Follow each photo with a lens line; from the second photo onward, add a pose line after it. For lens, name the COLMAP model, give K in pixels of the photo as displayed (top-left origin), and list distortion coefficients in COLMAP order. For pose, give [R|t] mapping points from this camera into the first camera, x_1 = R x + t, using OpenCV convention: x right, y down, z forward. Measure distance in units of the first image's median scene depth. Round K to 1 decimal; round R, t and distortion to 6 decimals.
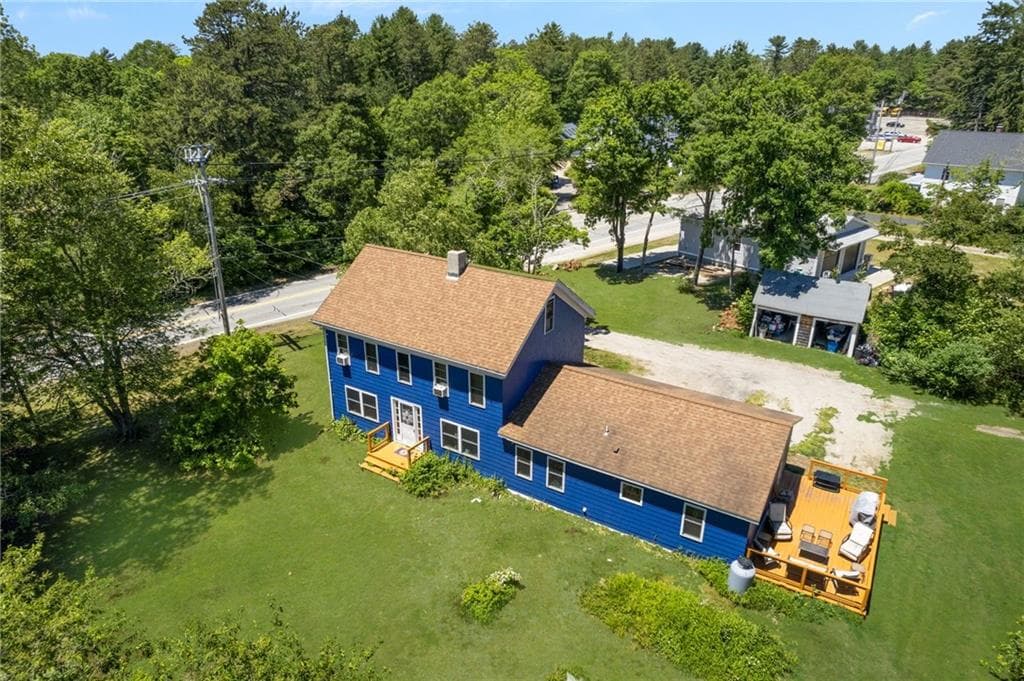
lens RADIAL K [[658.8, 0, 507.7], [0, 658.8, 340.8], [0, 0, 1]] dist [-0.060093, 0.000493]
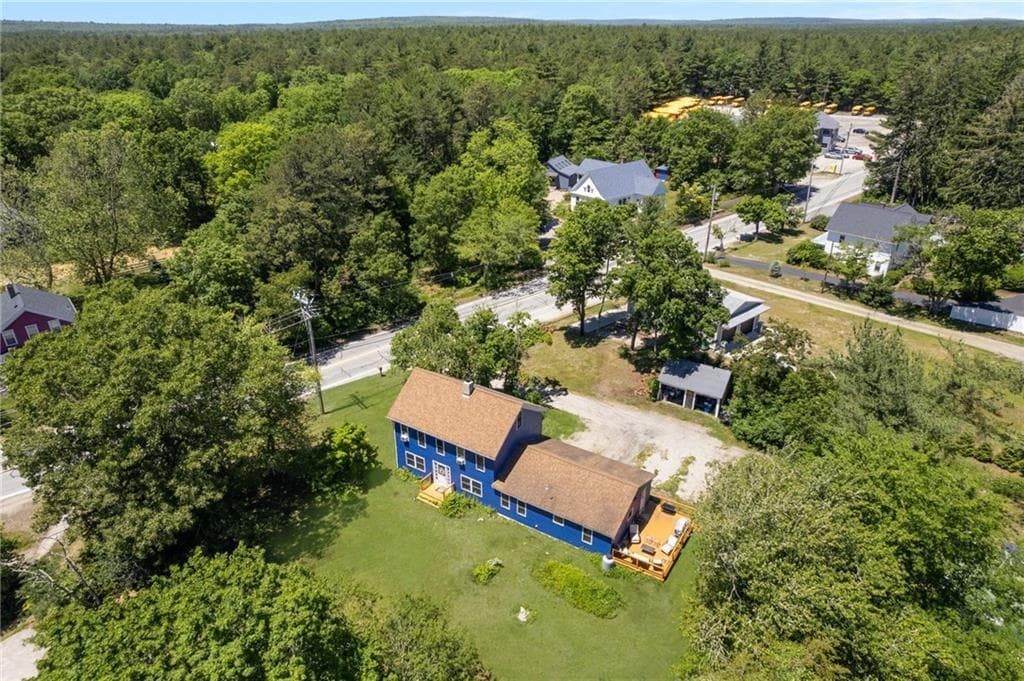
lens RADIAL K [[658.8, 0, 507.7], [0, 658.8, 340.8], [0, 0, 1]] dist [-0.060093, 0.000493]
pose [[0.999916, -0.007551, -0.010569, 0.049127], [0.008301, 0.997311, 0.072812, -0.368772], [0.009991, -0.072893, 0.997290, -0.765063]]
